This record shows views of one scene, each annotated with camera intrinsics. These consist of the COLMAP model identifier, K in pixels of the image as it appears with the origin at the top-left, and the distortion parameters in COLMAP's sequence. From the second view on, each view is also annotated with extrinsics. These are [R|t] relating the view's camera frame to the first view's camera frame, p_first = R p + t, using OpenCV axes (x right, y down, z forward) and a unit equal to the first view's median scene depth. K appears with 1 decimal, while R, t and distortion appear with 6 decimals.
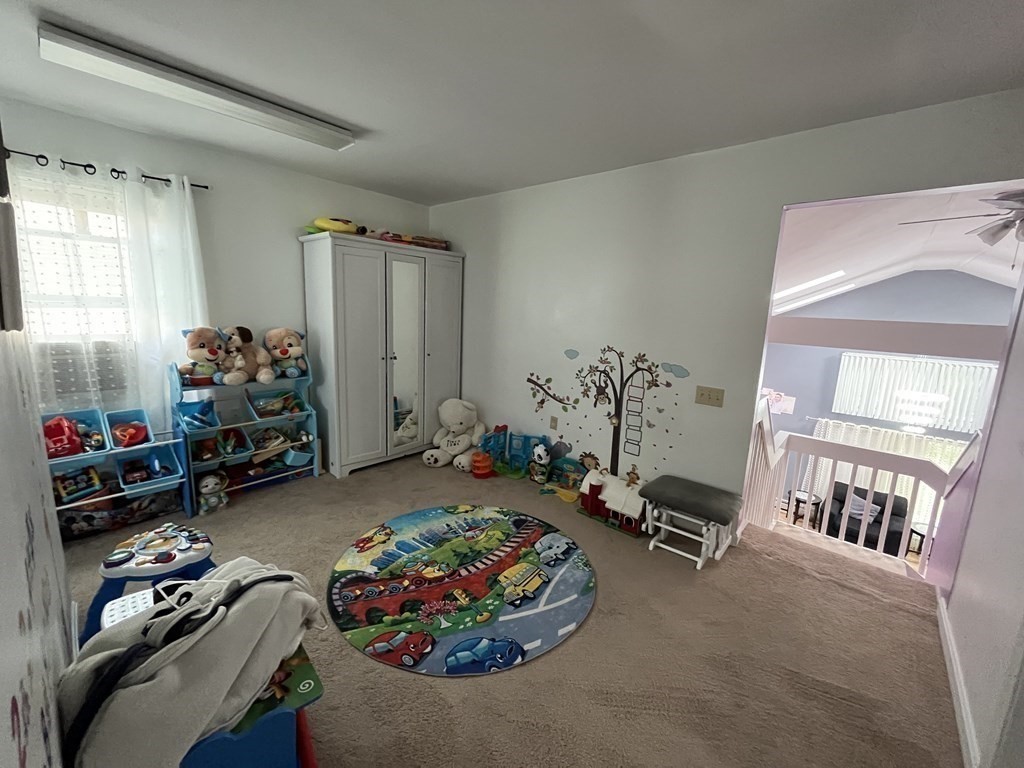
lens RADIAL K [[412.2, 0, 511.2], [0, 412.2, 382.6], [0, 0, 1]] dist [-0.005393, 0.000088]
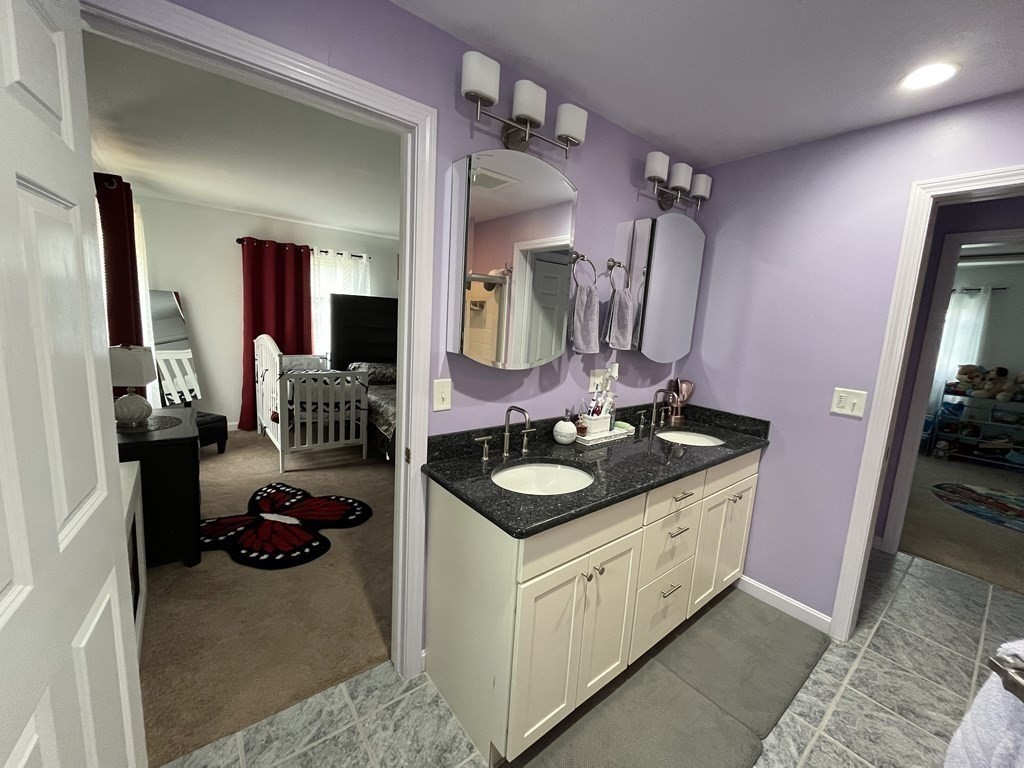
lens RADIAL K [[412.2, 0, 513.0], [0, 412.2, 378.9], [0, 0, 1]] dist [-0.005393, 0.000088]
pose [[-0.160620, 0.097850, -0.982154, 1.386389], [-0.233087, 0.963169, 0.134077, 0.160031], [0.959099, 0.250463, -0.131896, -0.716805]]
